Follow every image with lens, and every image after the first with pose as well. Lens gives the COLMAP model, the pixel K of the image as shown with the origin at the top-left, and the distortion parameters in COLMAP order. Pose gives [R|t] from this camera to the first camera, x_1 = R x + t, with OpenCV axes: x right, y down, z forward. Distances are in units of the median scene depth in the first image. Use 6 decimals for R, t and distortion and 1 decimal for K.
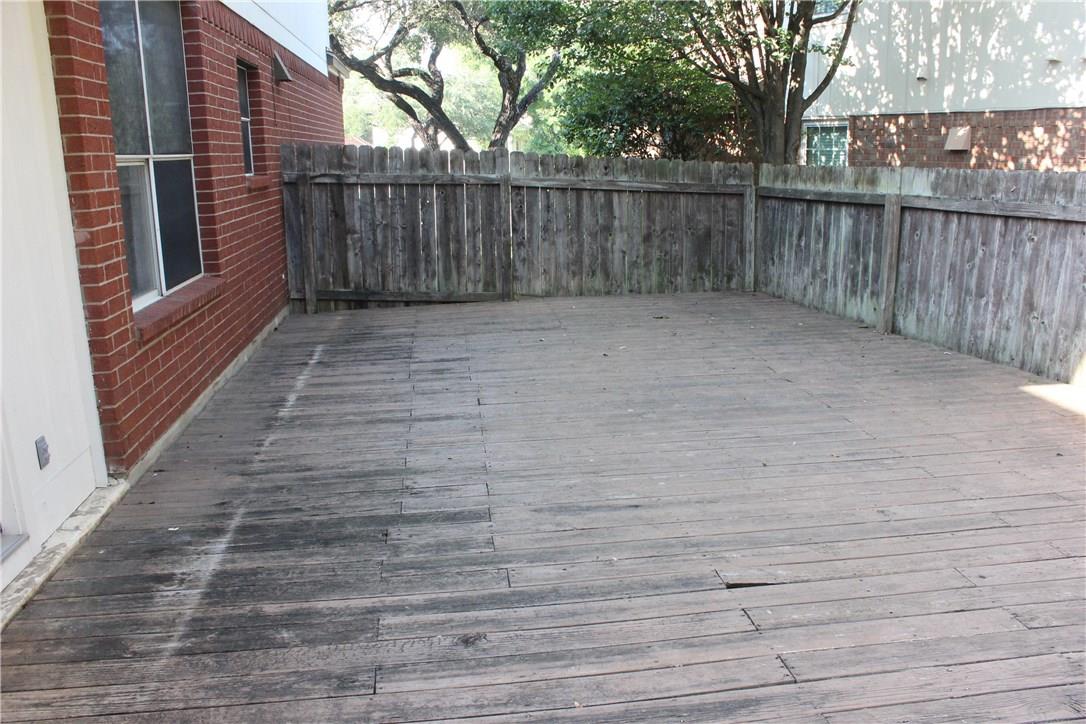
lens RADIAL K [[919.5, 0, 544.5], [0, 919.5, 362.0], [0, 0, 1]] dist [-0.008186, -0.001988]
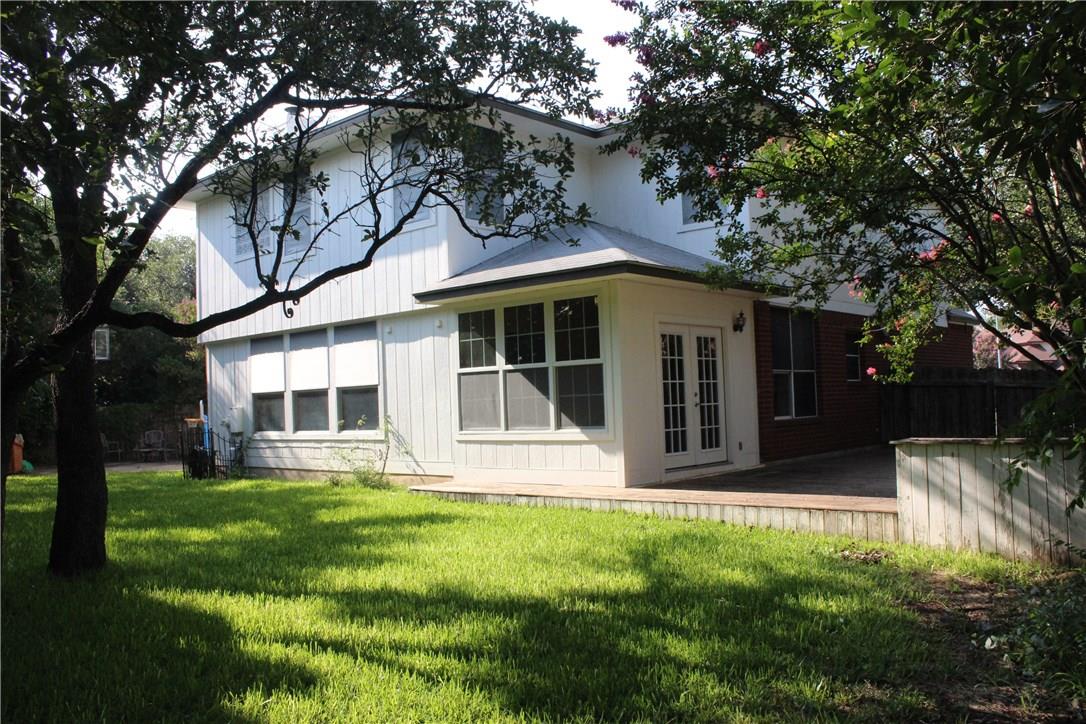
lens RADIAL K [[919.5, 0, 544.0], [0, 919.5, 365.0], [0, 0, 1]] dist [-0.008186, -0.001988]
pose [[0.659205, -0.043522, -0.750703, 1.390150], [-0.153052, 0.969660, -0.190614, 0.486744], [0.736222, 0.240551, 0.632544, -1.621877]]
